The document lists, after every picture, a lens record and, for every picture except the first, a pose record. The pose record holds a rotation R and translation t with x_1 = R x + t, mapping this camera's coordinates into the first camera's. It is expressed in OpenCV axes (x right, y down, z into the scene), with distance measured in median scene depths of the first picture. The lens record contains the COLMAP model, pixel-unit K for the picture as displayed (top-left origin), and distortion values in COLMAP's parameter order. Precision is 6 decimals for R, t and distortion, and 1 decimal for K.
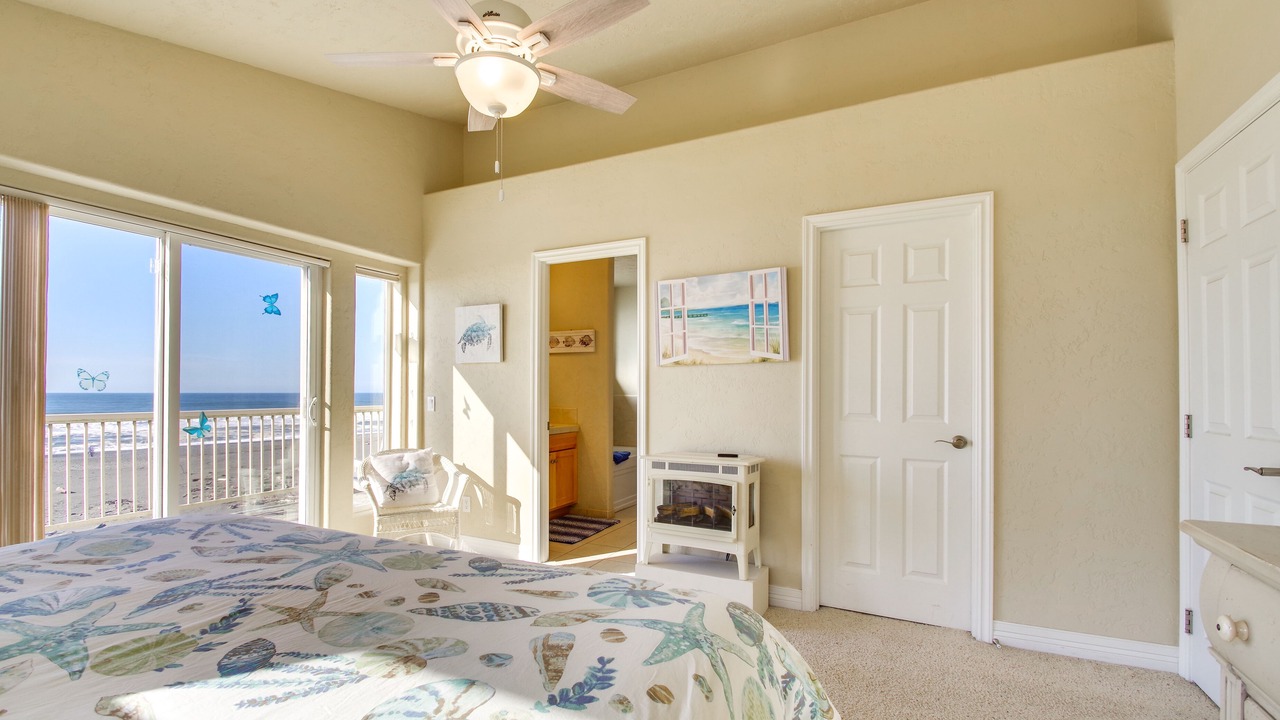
lens RADIAL K [[583.9, 0, 632.4], [0, 583.9, 372.2], [0, 0, 1]] dist [0.002833, 0.000309]
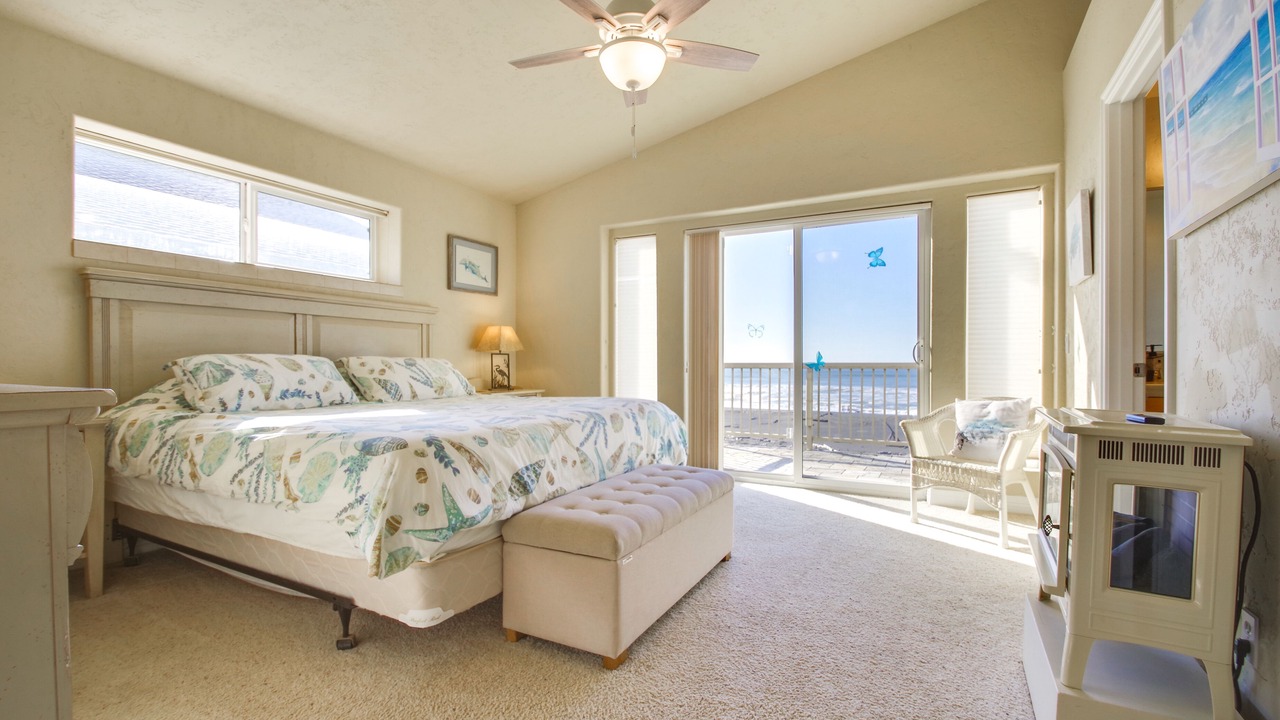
lens RADIAL K [[583.9, 0, 632.4], [0, 583.9, 372.2], [0, 0, 1]] dist [0.002833, 0.000309]
pose [[-0.049919, 0.013338, -0.998664, 0.541671], [0.036730, 0.999259, 0.011510, 0.074686], [0.998078, -0.036106, -0.050372, 0.574147]]
